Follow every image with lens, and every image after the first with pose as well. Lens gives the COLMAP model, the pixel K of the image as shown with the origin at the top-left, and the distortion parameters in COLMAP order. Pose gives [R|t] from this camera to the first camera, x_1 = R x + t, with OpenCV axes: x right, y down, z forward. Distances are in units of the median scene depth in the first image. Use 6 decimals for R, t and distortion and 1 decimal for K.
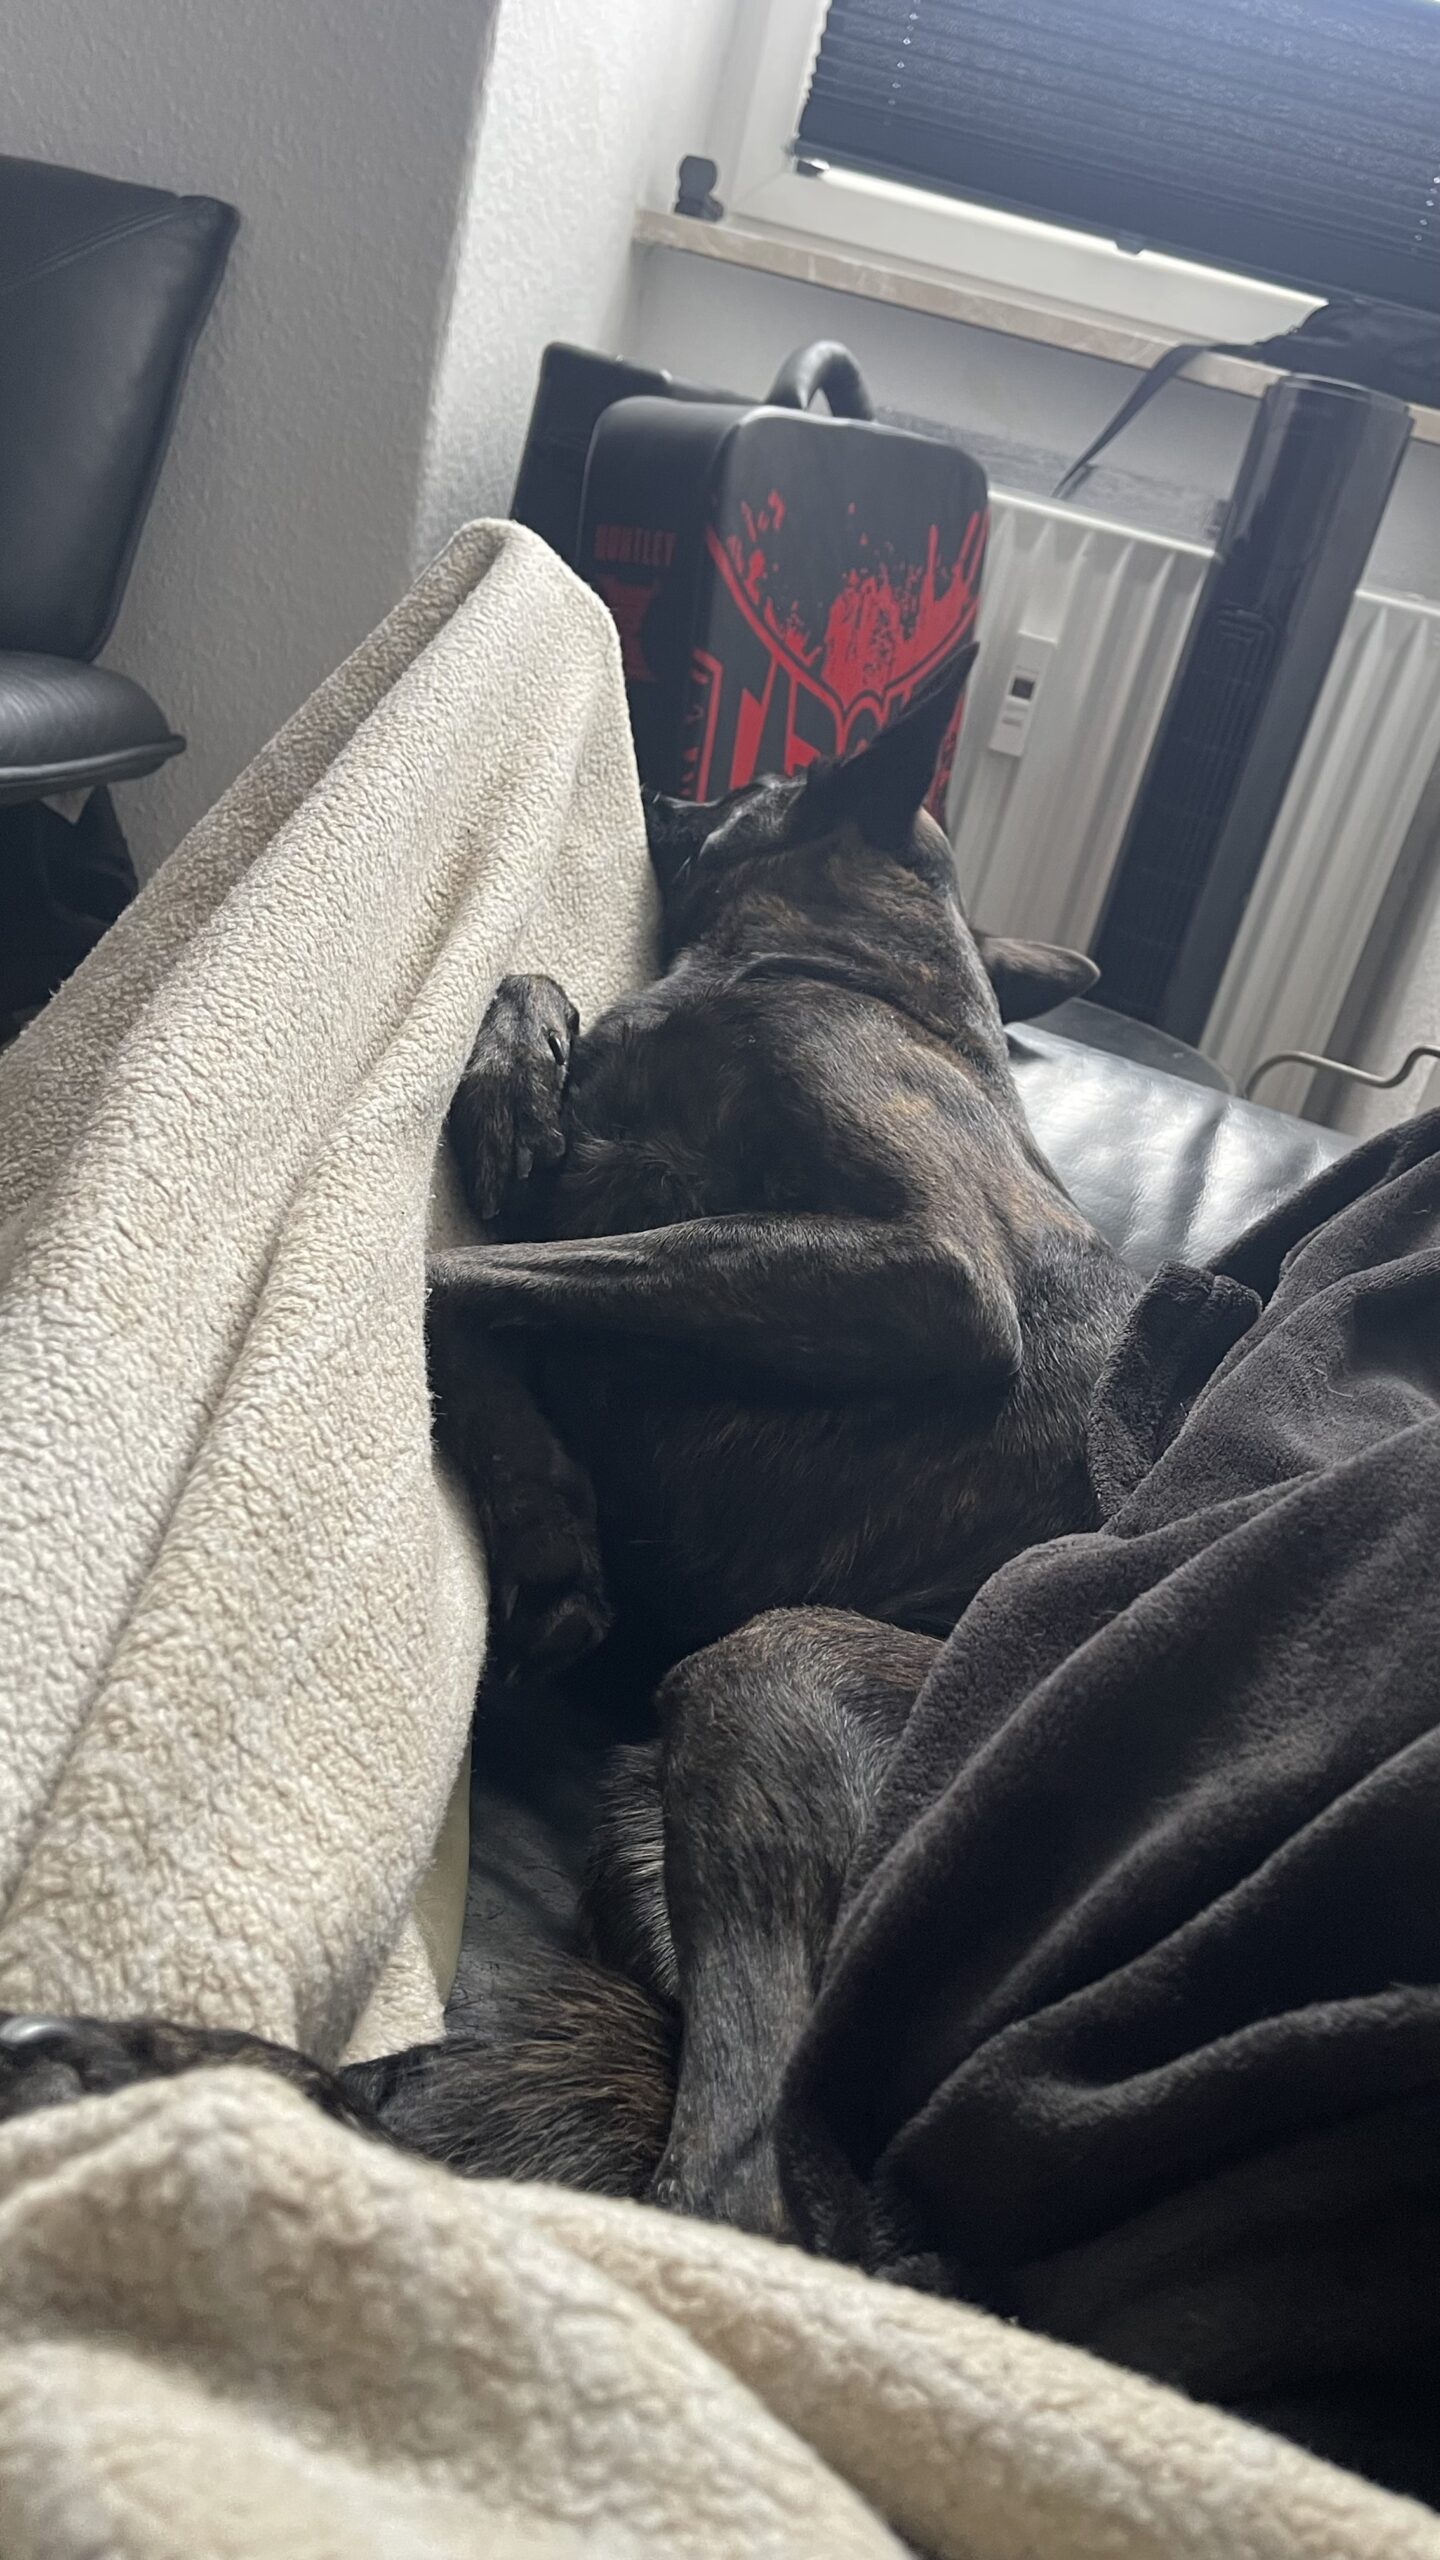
lens RADIAL K [[1977.3, 0, 741.9], [0, 1977.3, 1296.2], [0, 0, 1]] dist [0.039525, -0.054748]
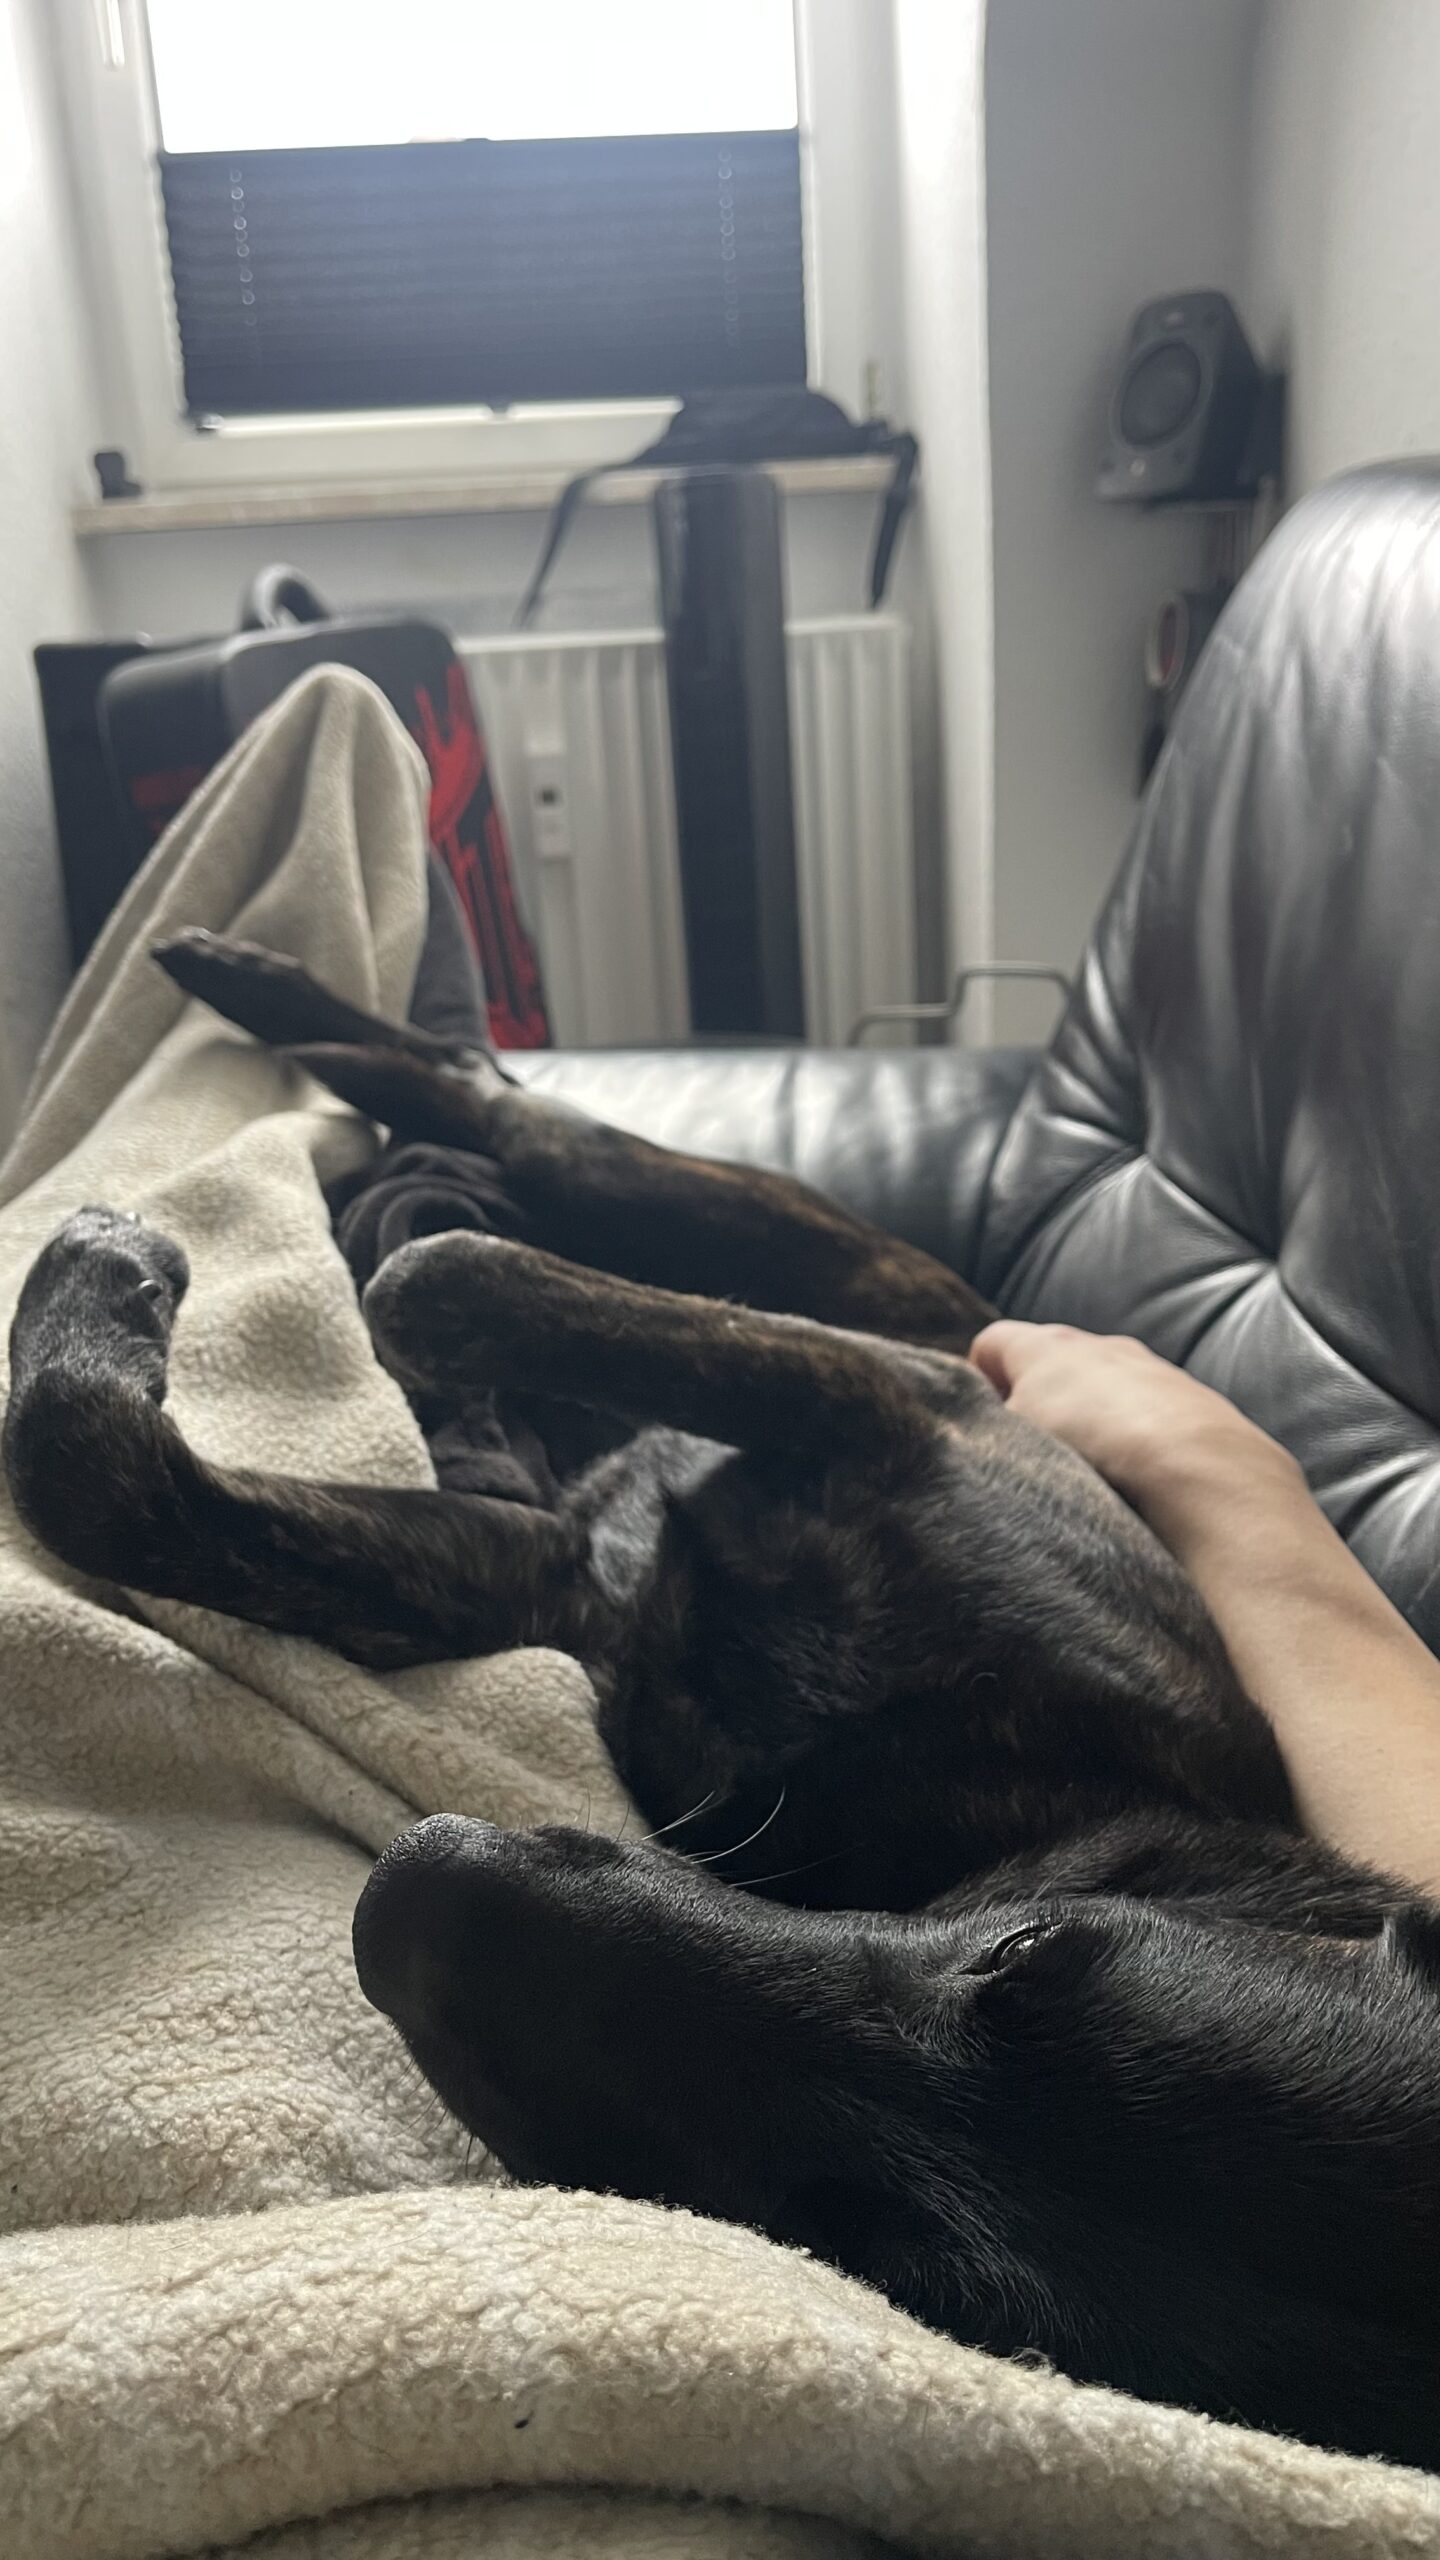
lens RADIAL K [[1977.3, 0, 746.3], [0, 1977.3, 1310.8], [0, 0, 1]] dist [0.039525, -0.054748]
pose [[0.928819, -0.349538, 0.122961, 0.006777], [0.355947, 0.933887, -0.034012, 0.048953], [-0.102943, 0.075359, 0.991828, -0.117673]]
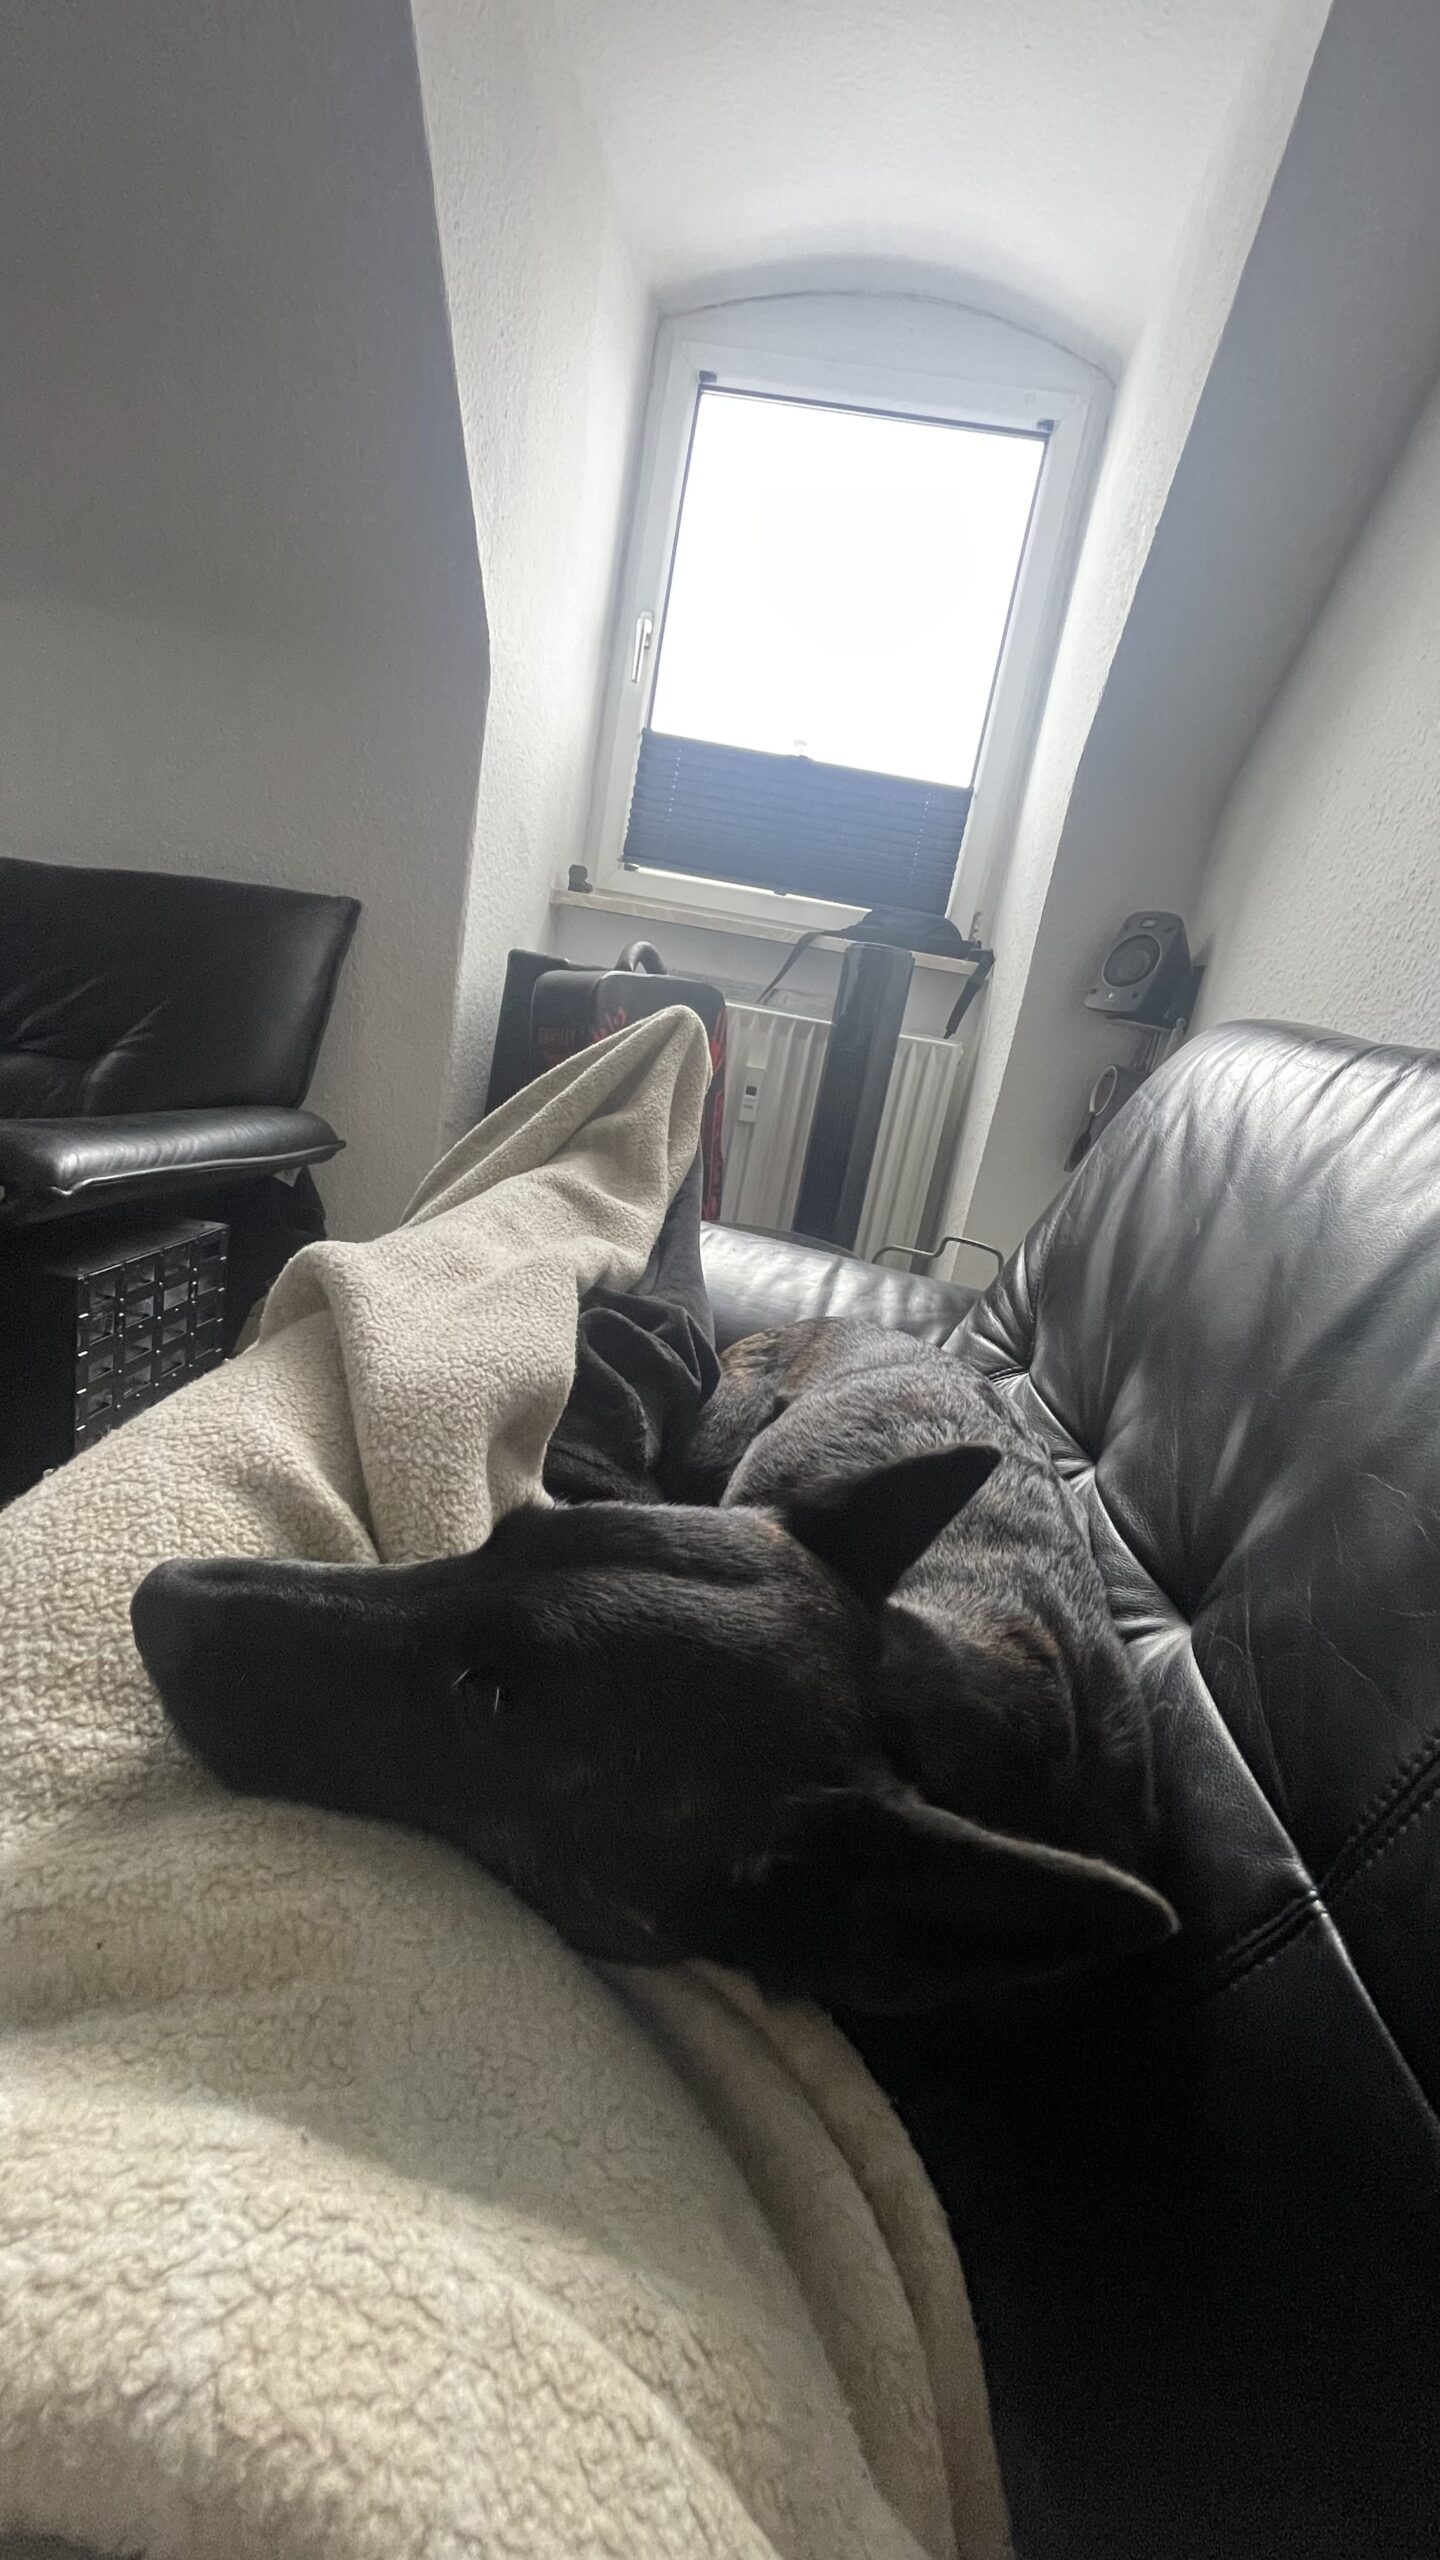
lens RADIAL K [[1040.9, 0, 711.9], [0, 1040.9, 1268.6], [0, 0, 1]] dist [-0.009767, 0.002249]
pose [[0.994906, -0.082269, 0.058265, 0.023759], [0.089896, 0.985572, -0.143414, 0.036846], [-0.045626, 0.147921, 0.987946, -0.061258]]
